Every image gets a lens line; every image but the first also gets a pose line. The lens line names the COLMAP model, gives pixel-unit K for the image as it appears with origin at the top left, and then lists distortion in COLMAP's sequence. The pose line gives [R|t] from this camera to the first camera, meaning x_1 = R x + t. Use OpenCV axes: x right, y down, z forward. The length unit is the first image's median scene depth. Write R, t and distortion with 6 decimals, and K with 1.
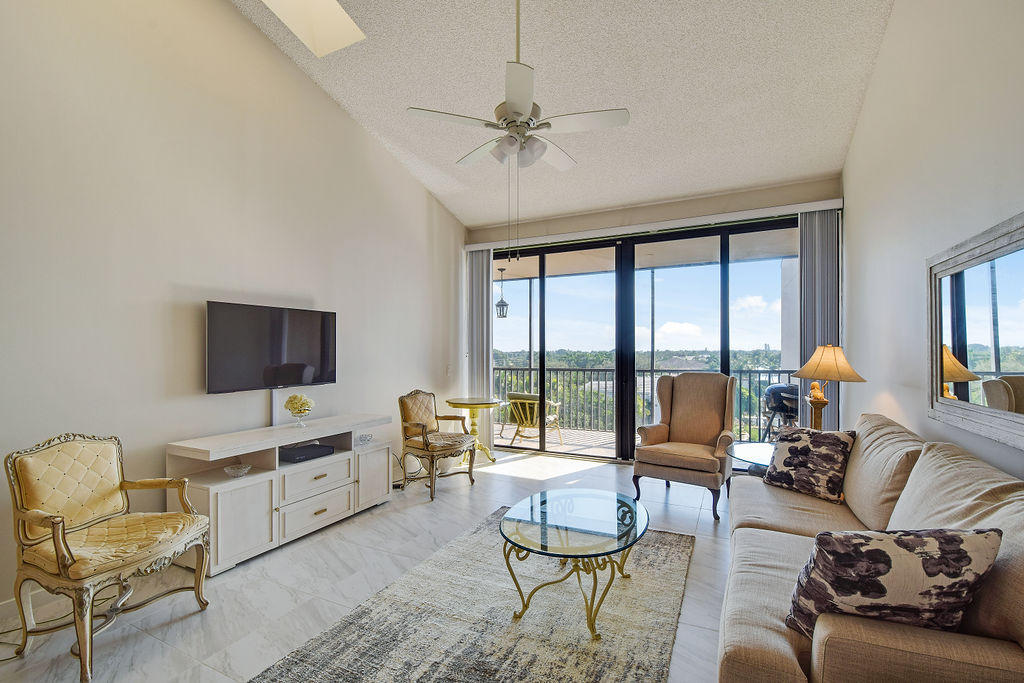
lens RADIAL K [[451.8, 0, 511.6], [0, 451.8, 353.4], [0, 0, 1]] dist [0.030848, -0.030219]
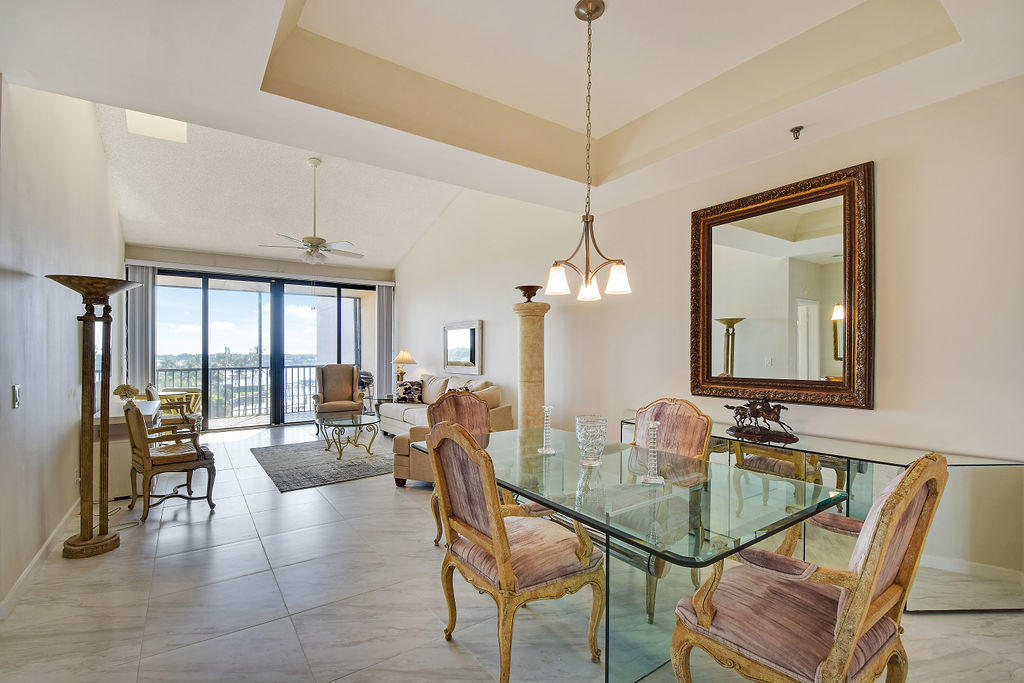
lens RADIAL K [[451.8, 0, 511.6], [0, 451.8, 353.4], [0, 0, 1]] dist [0.030848, -0.030219]
pose [[0.478418, -0.001840, 0.878130, -0.705501], [0.009536, 0.999950, -0.003100, 0.009078], [-0.878080, 0.009857, 0.478412, -0.411281]]
